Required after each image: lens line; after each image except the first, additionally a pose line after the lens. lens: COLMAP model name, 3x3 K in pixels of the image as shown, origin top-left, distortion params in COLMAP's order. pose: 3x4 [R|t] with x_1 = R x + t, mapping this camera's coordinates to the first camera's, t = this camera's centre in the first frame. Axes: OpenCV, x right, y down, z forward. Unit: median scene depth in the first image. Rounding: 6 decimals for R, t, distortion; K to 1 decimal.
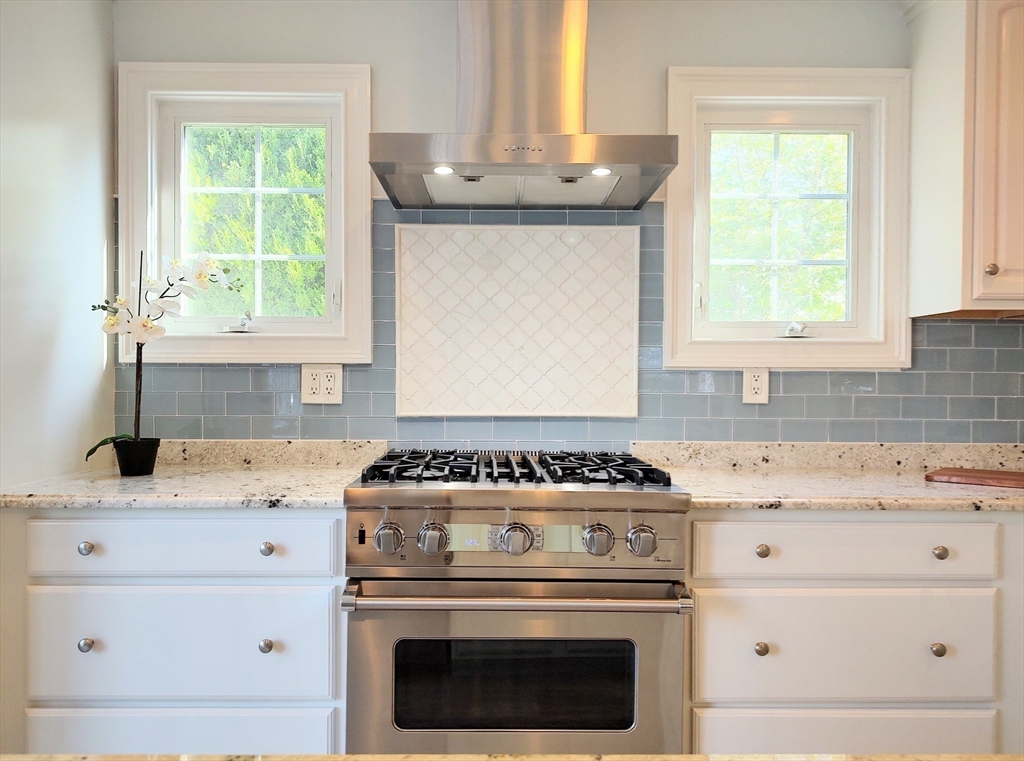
lens RADIAL K [[800.5, 0, 512.0], [0, 800.5, 380.5], [0, 0, 1]] dist [0.000830, 0.003476]
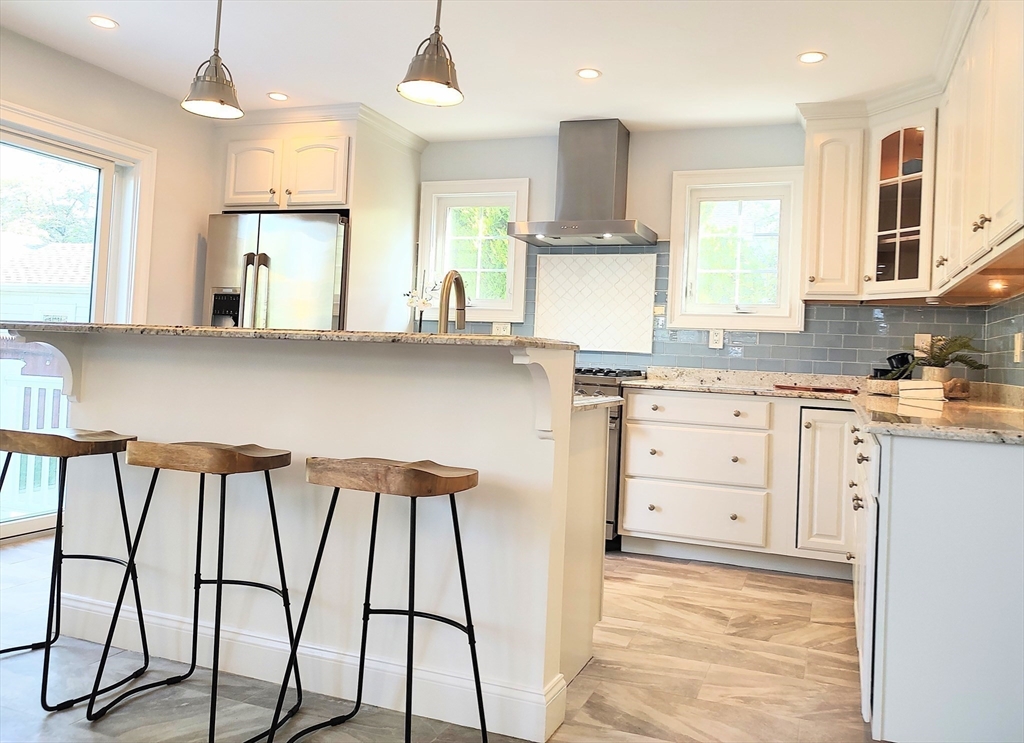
lens RADIAL K [[832.8, 0, 512.6], [0, 832.8, 319.1], [0, 0, 1]] dist [0.003527, 0.001495]
pose [[0.917921, 0.018906, -0.396312, 0.638450], [-0.035690, 0.998749, -0.035017, 0.045576], [0.395154, 0.046287, 0.917448, -0.957968]]
